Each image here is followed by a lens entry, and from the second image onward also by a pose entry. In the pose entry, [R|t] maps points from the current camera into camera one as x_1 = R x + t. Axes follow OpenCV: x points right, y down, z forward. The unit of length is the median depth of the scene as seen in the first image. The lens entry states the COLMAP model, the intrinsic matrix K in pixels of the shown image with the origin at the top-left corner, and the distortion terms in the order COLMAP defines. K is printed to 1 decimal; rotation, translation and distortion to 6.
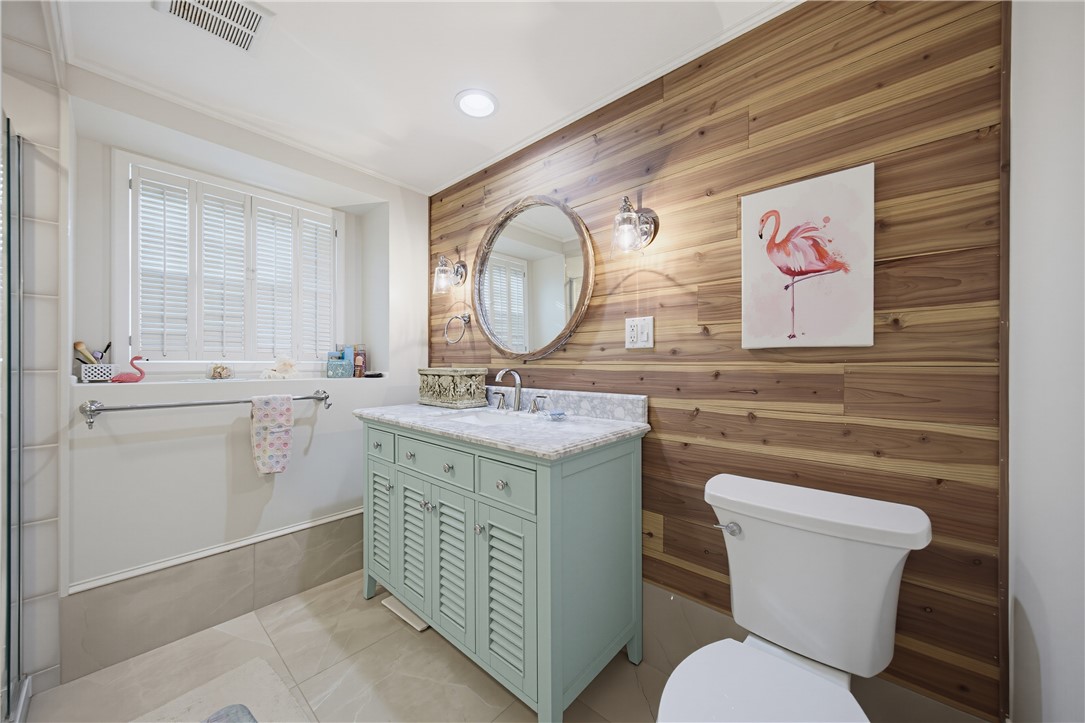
lens RADIAL K [[391.4, 0, 540.5], [0, 391.4, 362.9], [0, 0, 1]] dist [-0.002610, -0.000076]
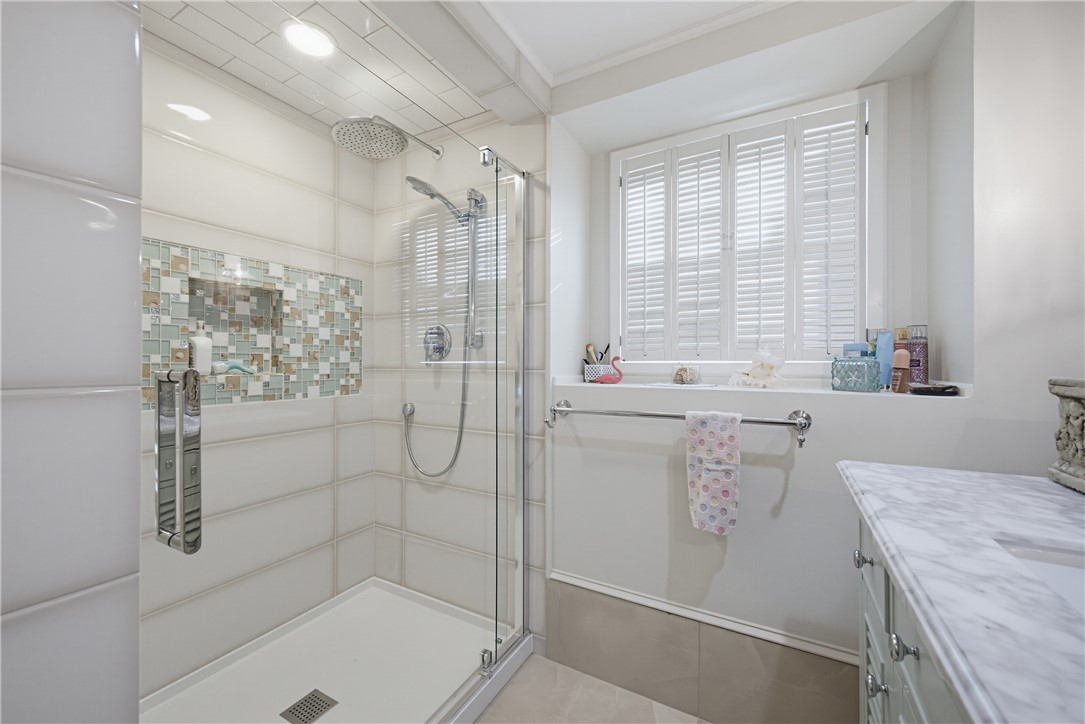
lens RADIAL K [[429.5, 0, 538.7], [0, 429.5, 361.1], [0, 0, 1]] dist [0.006152, -0.000198]
pose [[0.218827, -0.005655, -0.975747, -0.040197], [0.002687, 0.999983, -0.005192, -0.000688], [0.975760, -0.001486, 0.218839, 0.543257]]
